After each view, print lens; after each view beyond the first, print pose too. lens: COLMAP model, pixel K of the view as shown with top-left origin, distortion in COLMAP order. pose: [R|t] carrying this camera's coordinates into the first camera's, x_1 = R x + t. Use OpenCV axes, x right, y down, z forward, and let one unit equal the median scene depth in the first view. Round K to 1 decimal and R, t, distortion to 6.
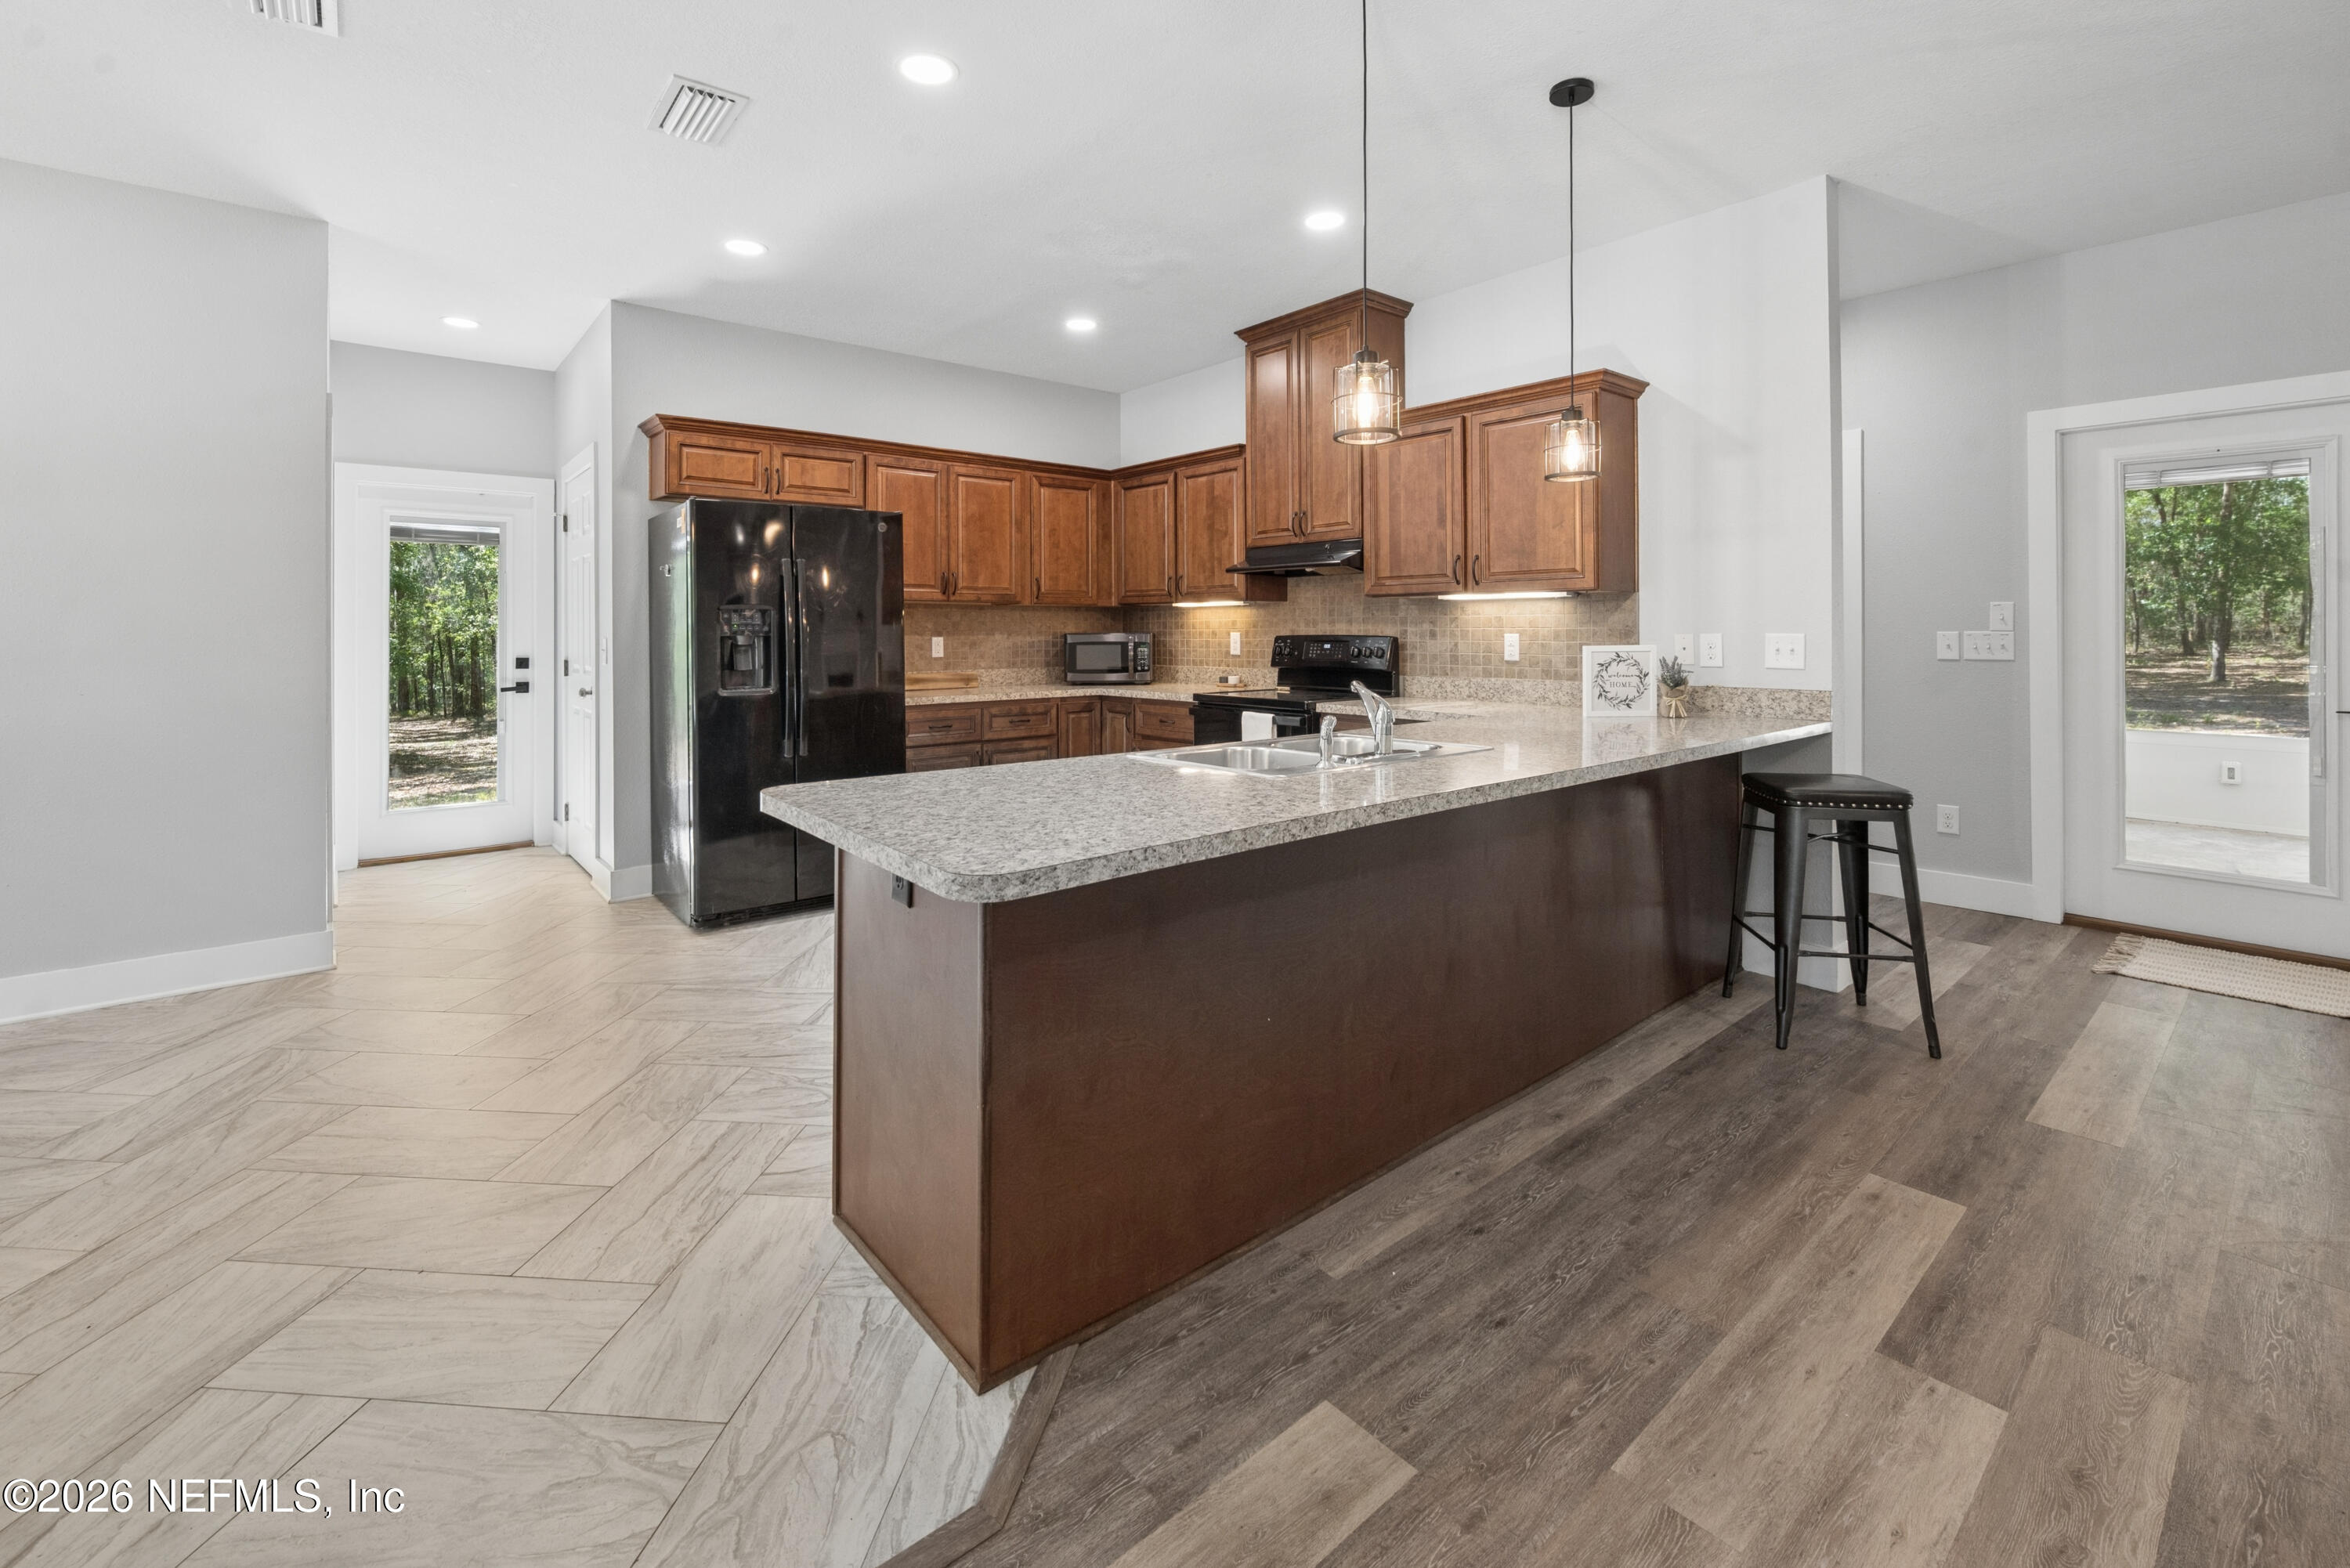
lens RADIAL K [[1000.2, 0, 1180.3], [0, 1000.2, 648.2], [0, 0, 1]] dist [-0.000800, -0.000352]
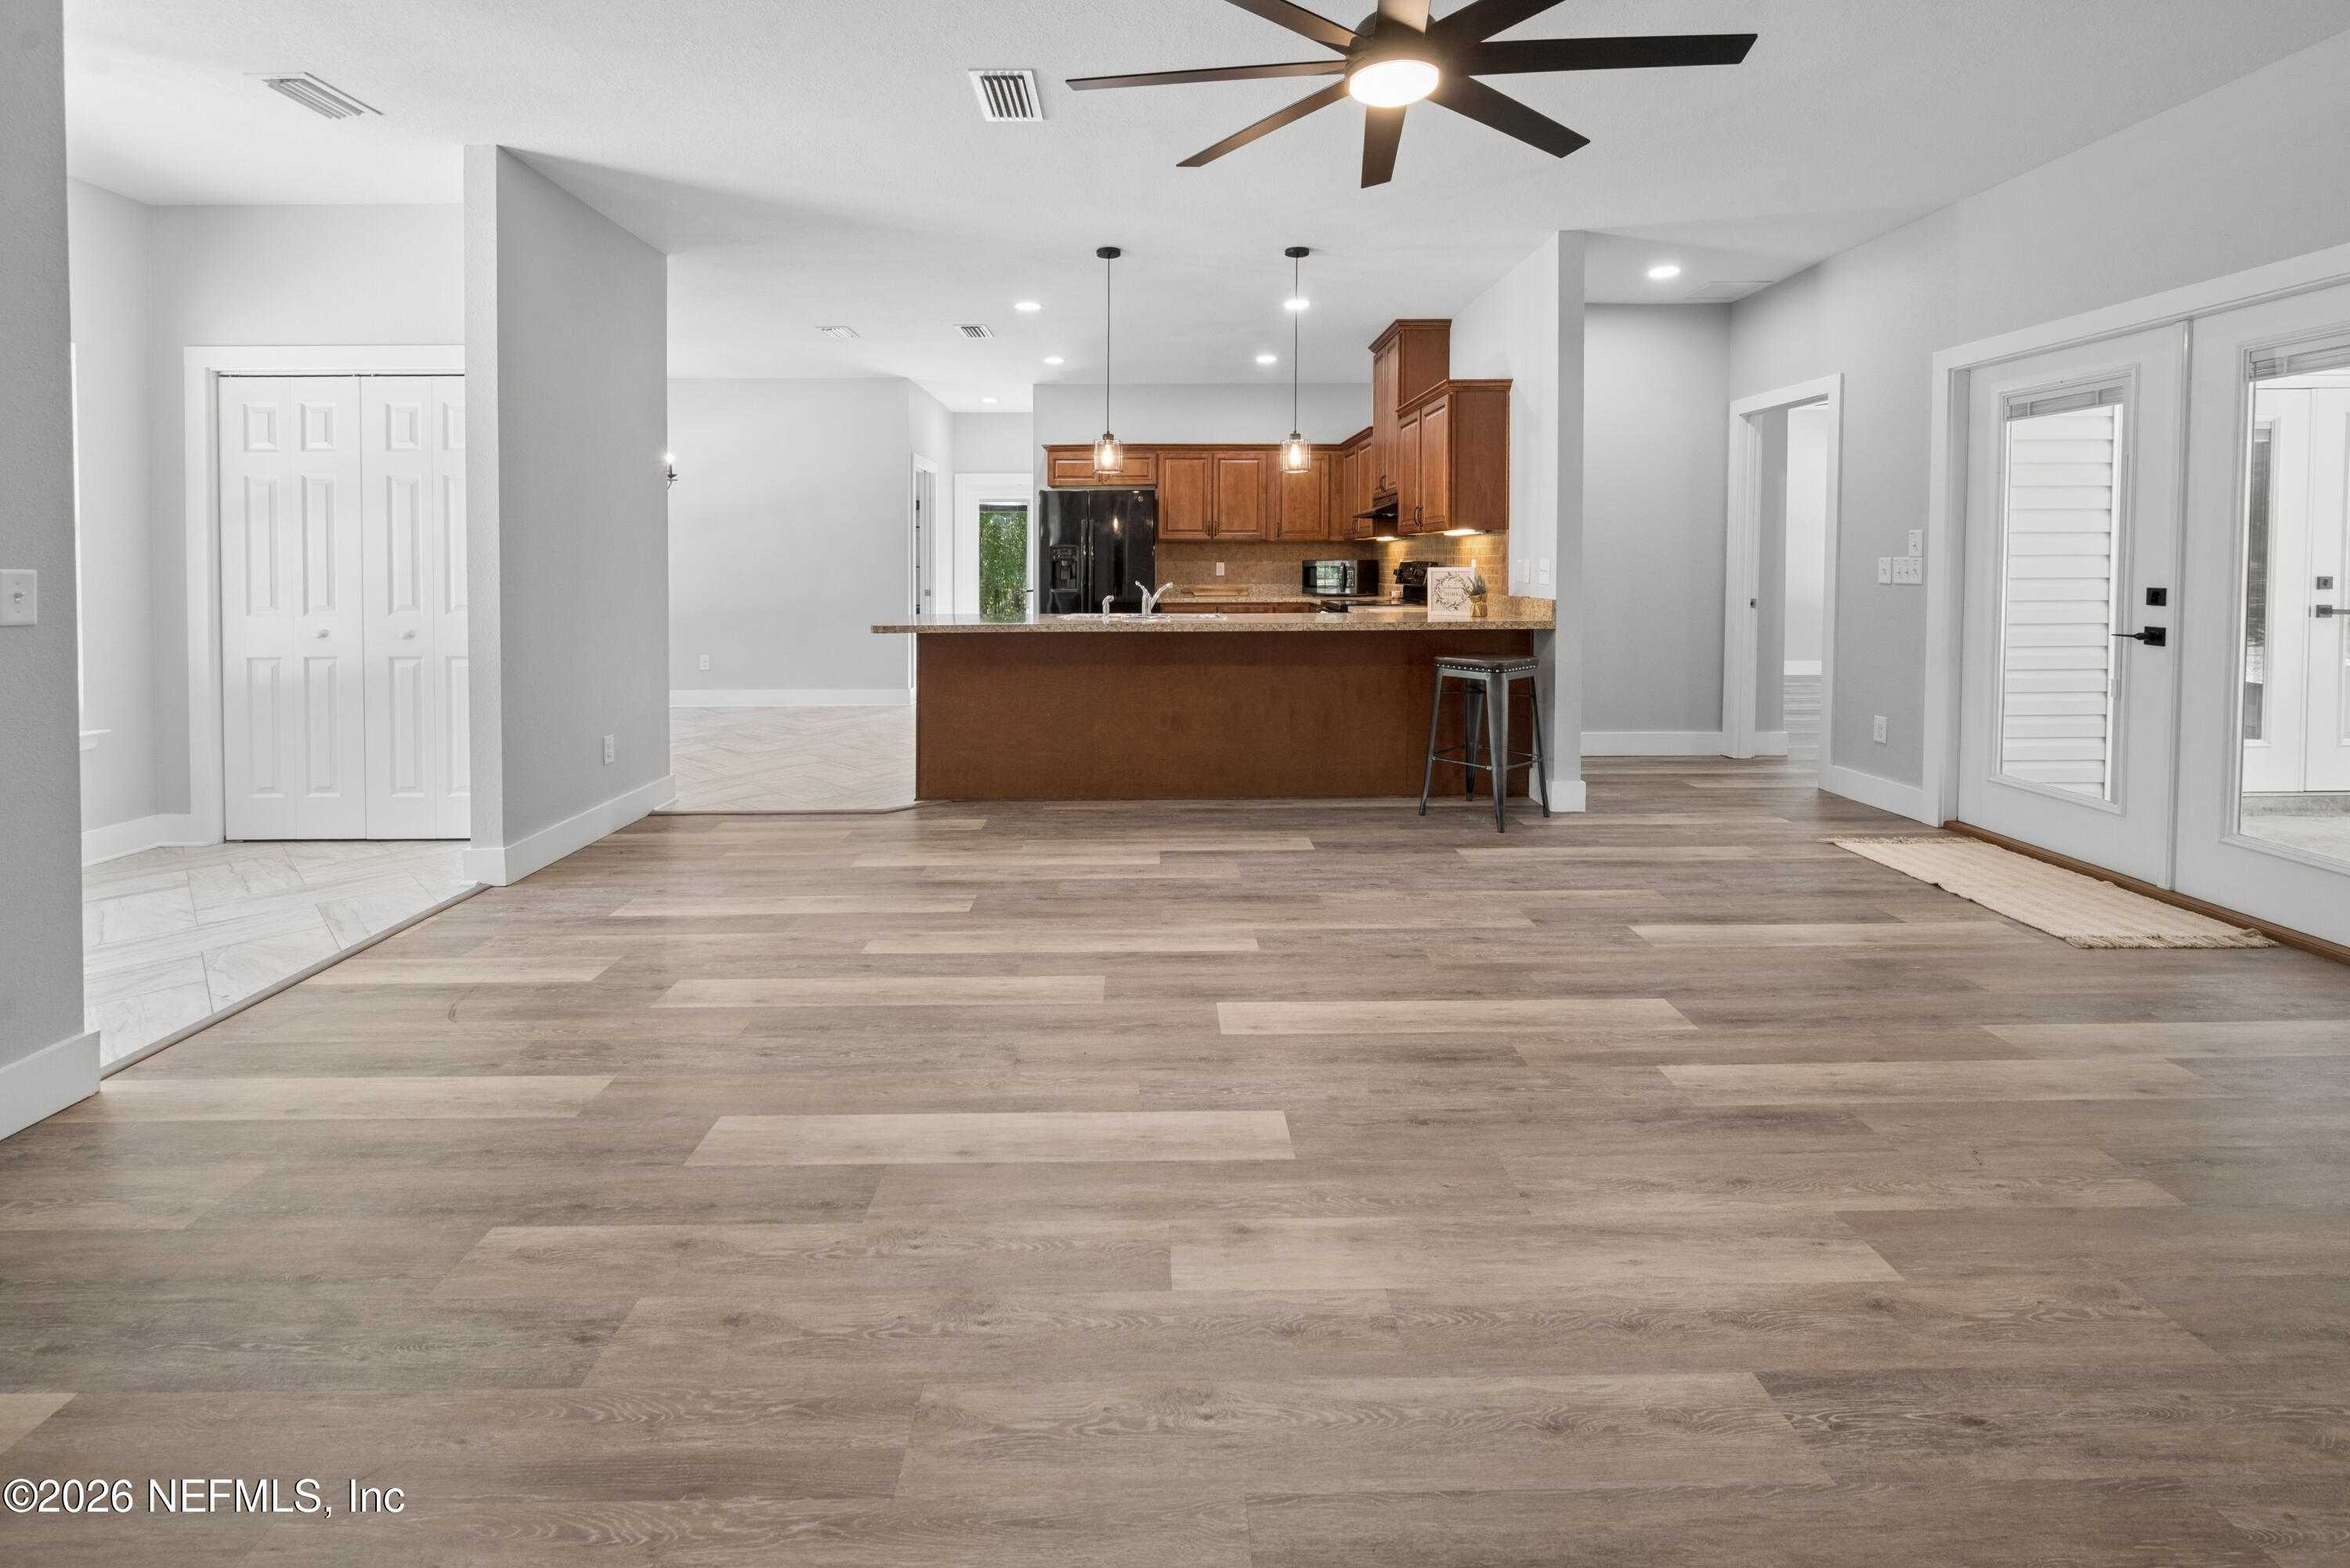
lens RADIAL K [[1000.2, 0, 1177.9], [0, 1000.2, 588.9], [0, 0, 1]] dist [-0.000800, -0.000352]
pose [[0.786280, 0.017374, -0.617626, 0.850144], [-0.010462, 0.999836, 0.014806, 0.009871], [0.617782, -0.005180, 0.786333, -0.338764]]
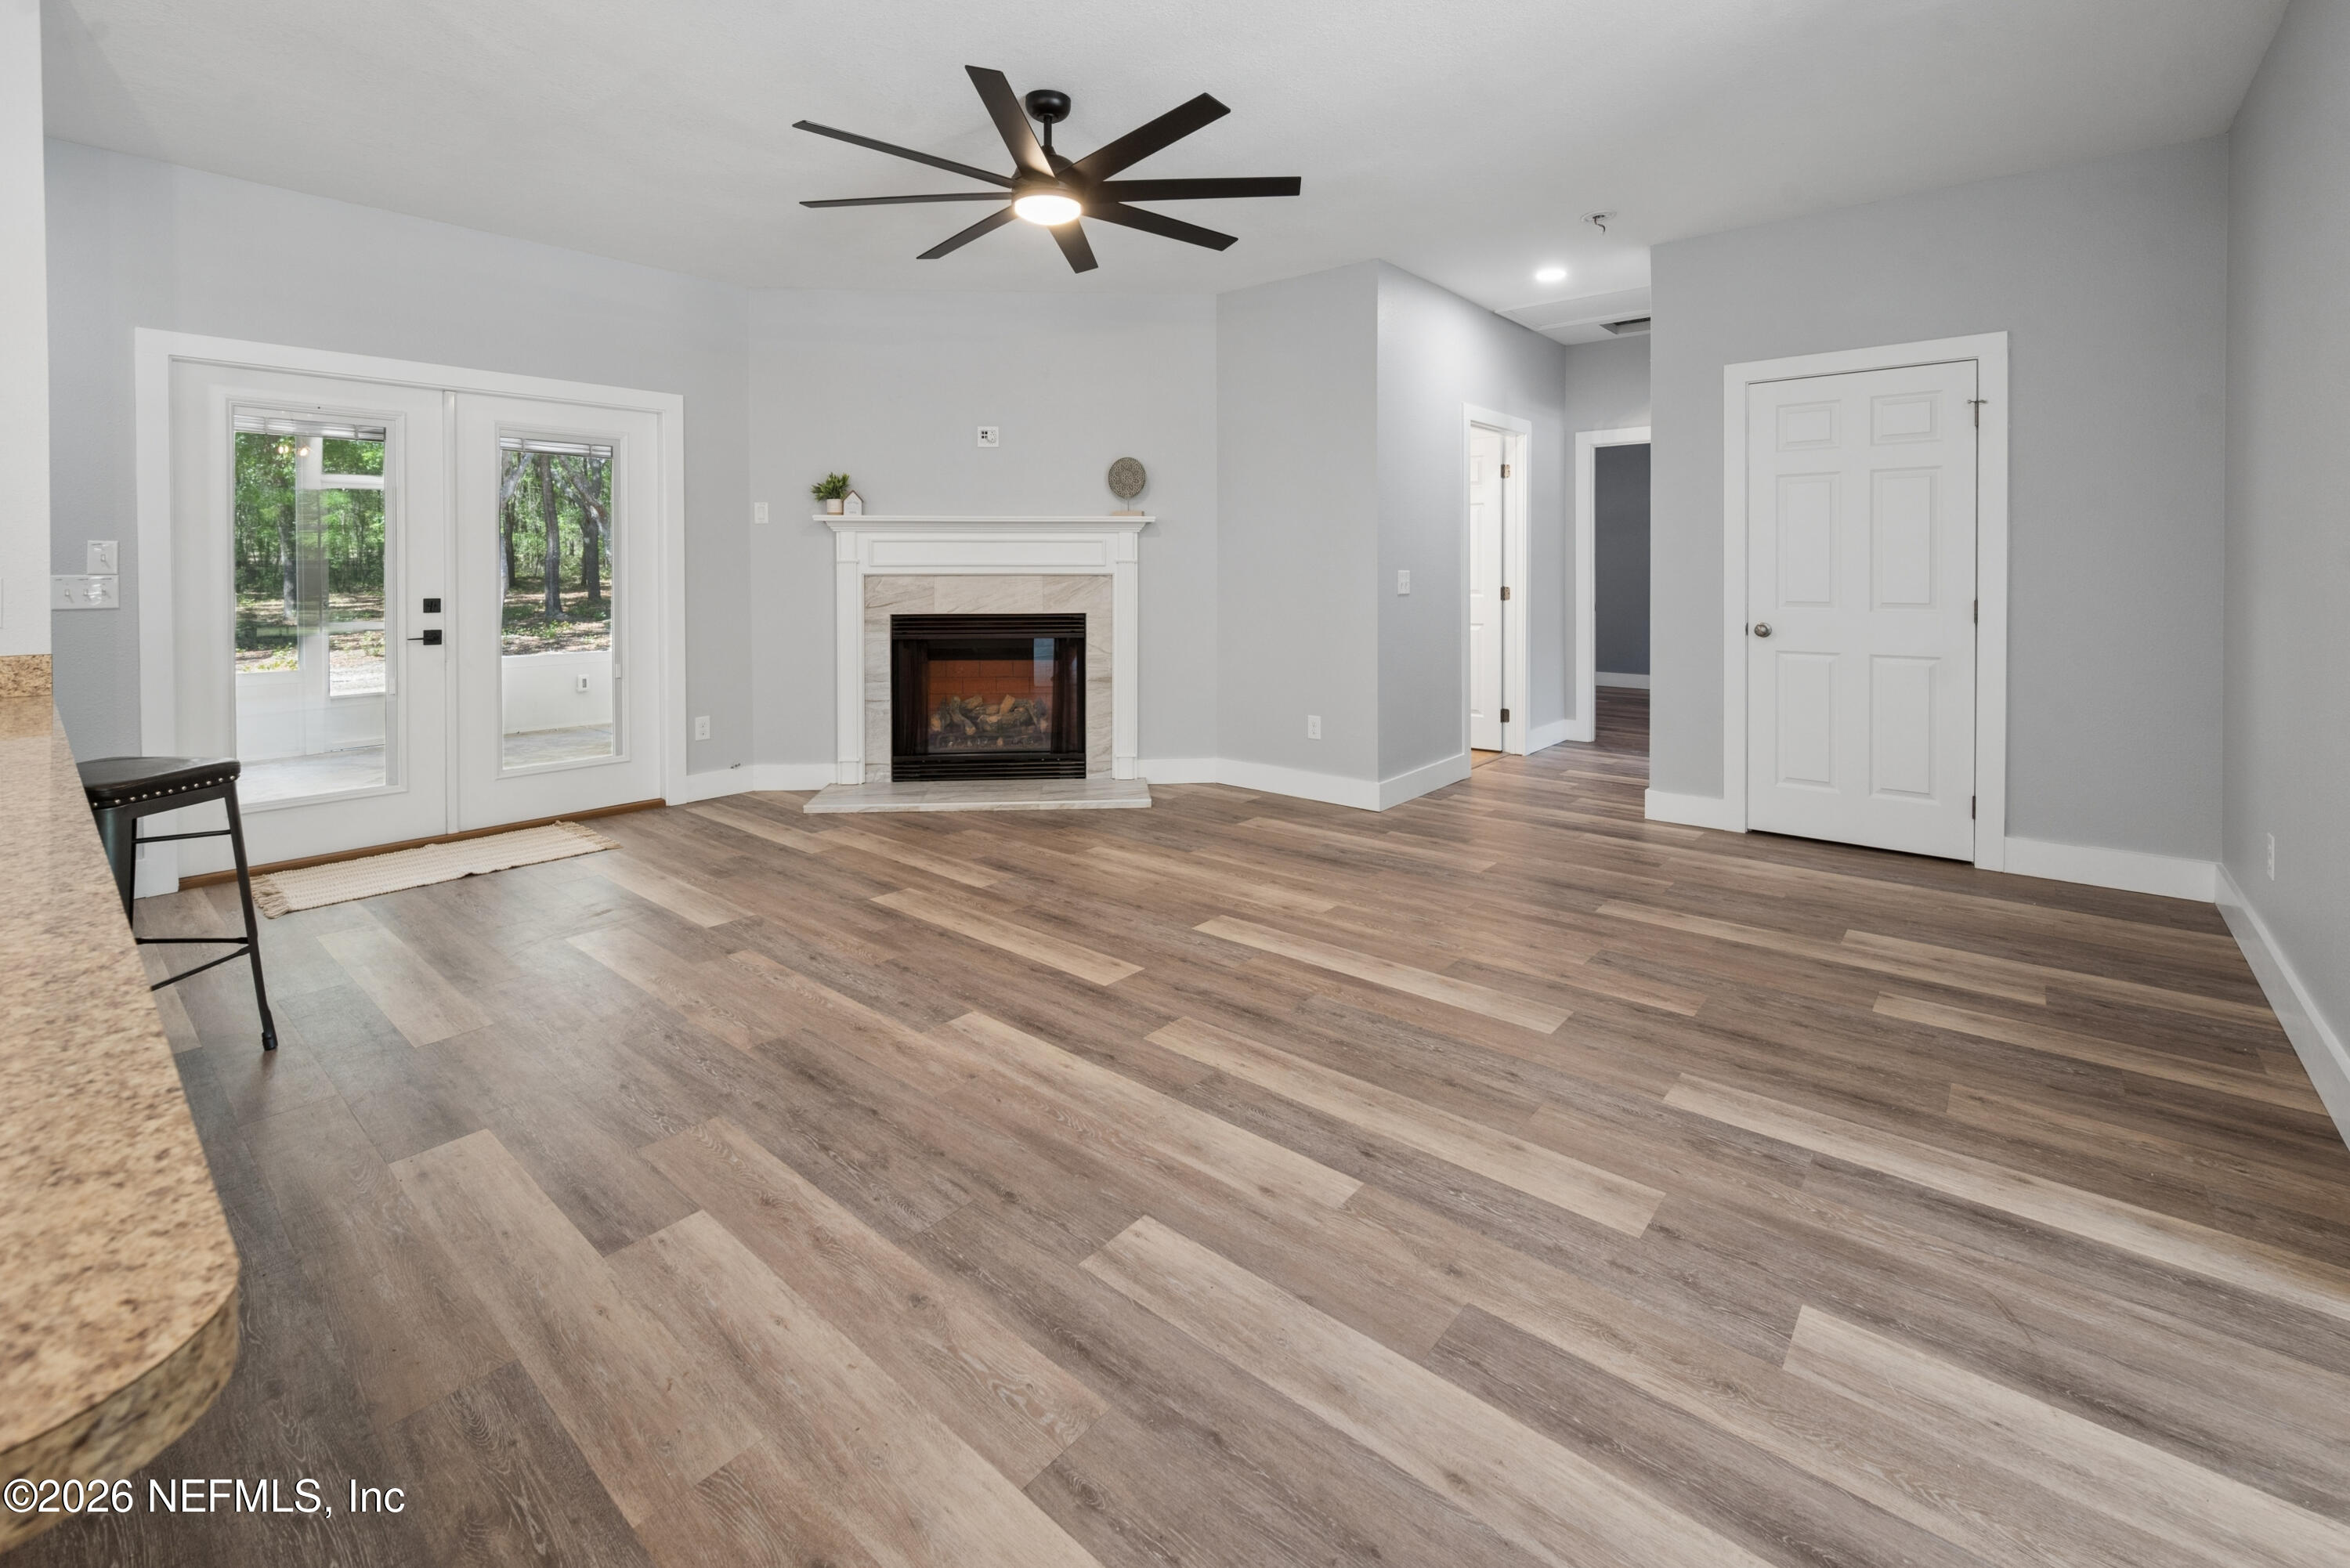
lens RADIAL K [[1000.2, 0, 1173.5], [0, 1000.2, 595.0], [0, 0, 1]] dist [-0.000800, -0.000352]
pose [[-0.157944, -0.020891, 0.987227, -0.152597], [0.022184, 0.999449, 0.024699, -0.000019], [-0.987199, 0.025802, -0.157394, 0.206376]]
